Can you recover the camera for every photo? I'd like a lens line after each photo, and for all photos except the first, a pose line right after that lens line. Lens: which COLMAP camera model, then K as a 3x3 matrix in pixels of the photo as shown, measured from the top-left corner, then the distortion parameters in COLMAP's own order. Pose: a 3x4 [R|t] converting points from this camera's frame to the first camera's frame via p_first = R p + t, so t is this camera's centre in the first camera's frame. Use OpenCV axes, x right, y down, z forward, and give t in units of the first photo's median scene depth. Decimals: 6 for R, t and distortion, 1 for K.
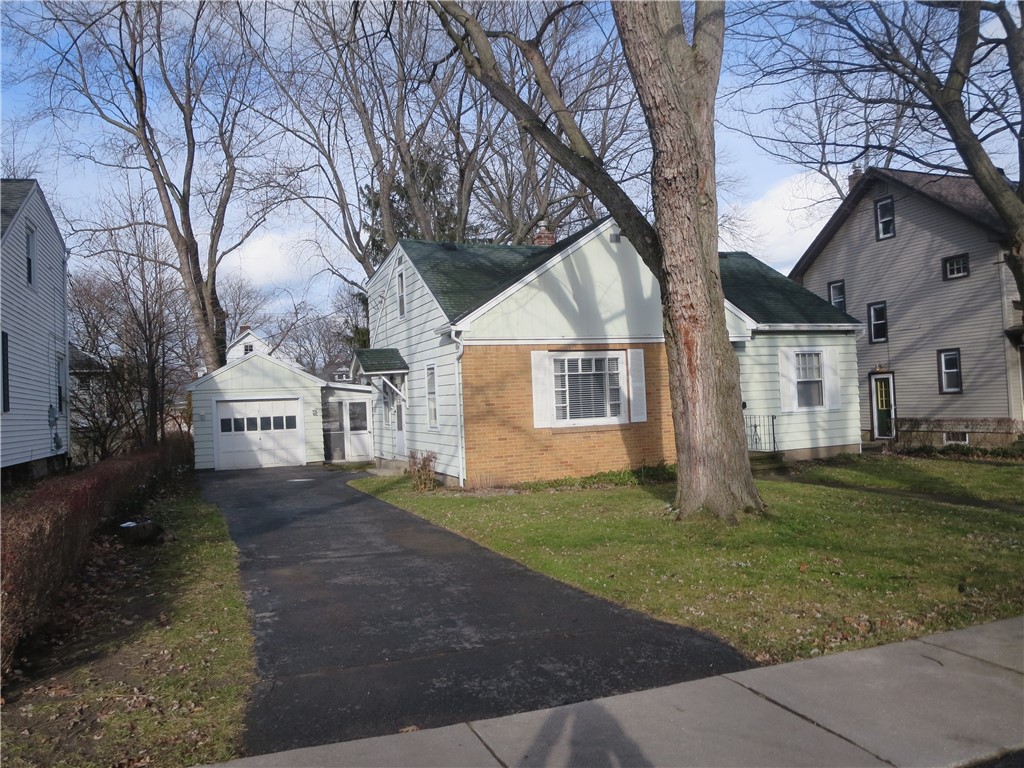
lens RADIAL K [[764.7, 0, 512.6], [0, 764.7, 382.9], [0, 0, 1]] dist [-0.014311, -0.003259]
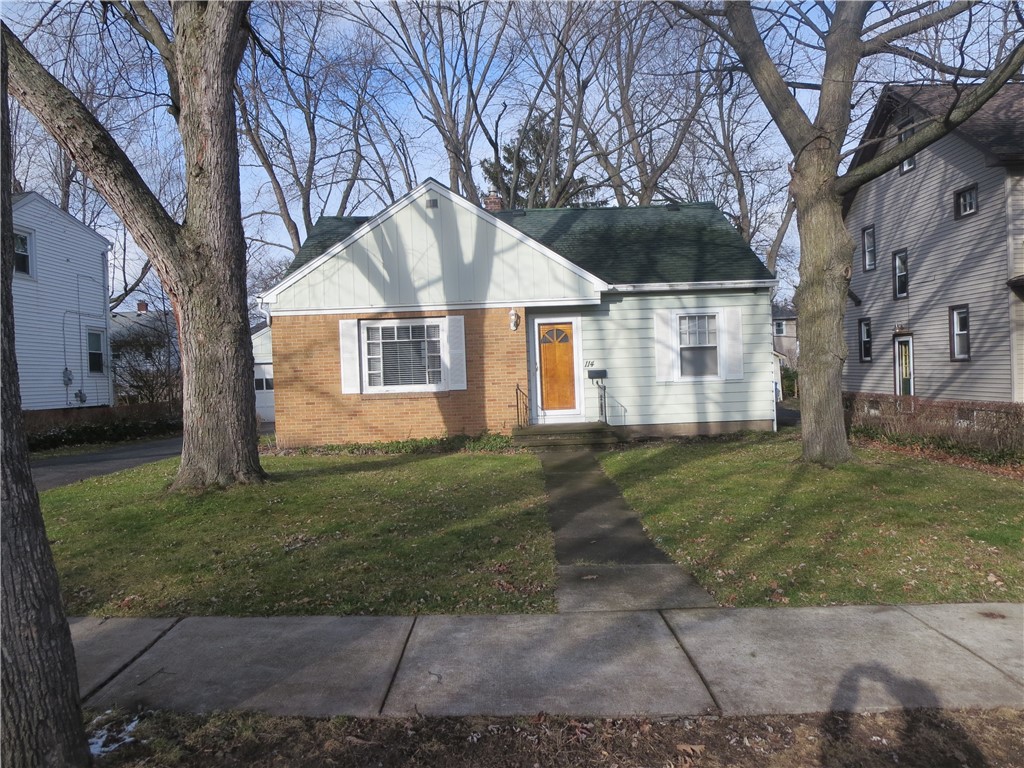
lens RADIAL K [[715.4, 0, 508.9], [0, 715.4, 383.9], [0, 0, 1]] dist [-0.040596, 0.012990]
pose [[0.922763, 0.019836, -0.384857, 0.523668], [0.003673, 0.998176, 0.060255, -0.010866], [0.385351, -0.057015, 0.921007, 0.157738]]
